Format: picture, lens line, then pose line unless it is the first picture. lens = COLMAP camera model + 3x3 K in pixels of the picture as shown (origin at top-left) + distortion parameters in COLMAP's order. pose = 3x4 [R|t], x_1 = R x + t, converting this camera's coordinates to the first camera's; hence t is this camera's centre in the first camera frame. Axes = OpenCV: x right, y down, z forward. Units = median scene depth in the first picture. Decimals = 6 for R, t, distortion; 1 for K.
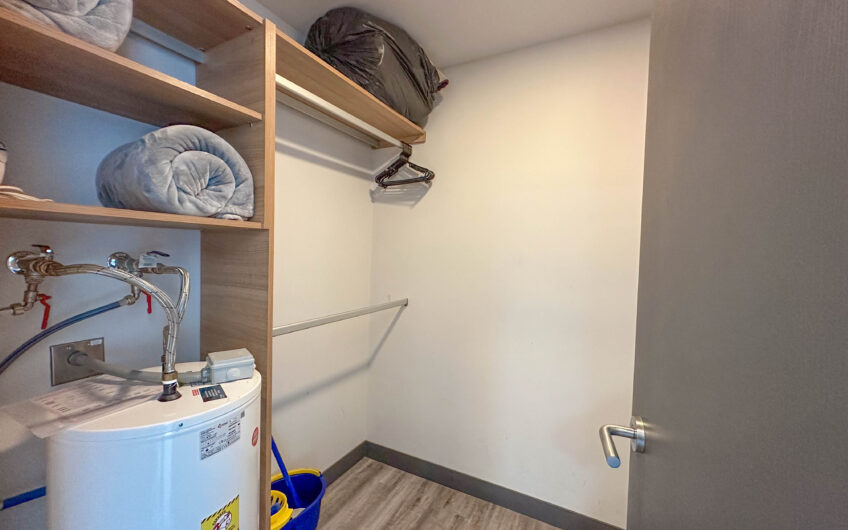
lens RADIAL K [[338.0, 0, 423.5], [0, 338.0, 265.2], [0, 0, 1]] dist [-0.001864, 0.000577]
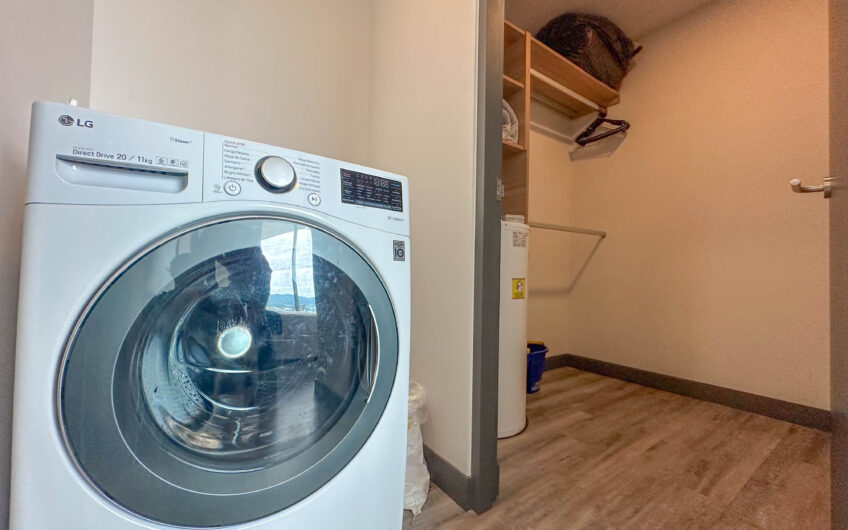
lens RADIAL K [[338.0, 0, 423.5], [0, 338.0, 265.2], [0, 0, 1]] dist [-0.001864, 0.000577]
pose [[0.894598, -0.016781, -0.446557, -0.105012], [-0.013815, 0.997778, -0.065172, 0.352280], [0.446659, 0.064472, 0.892379, -0.424437]]
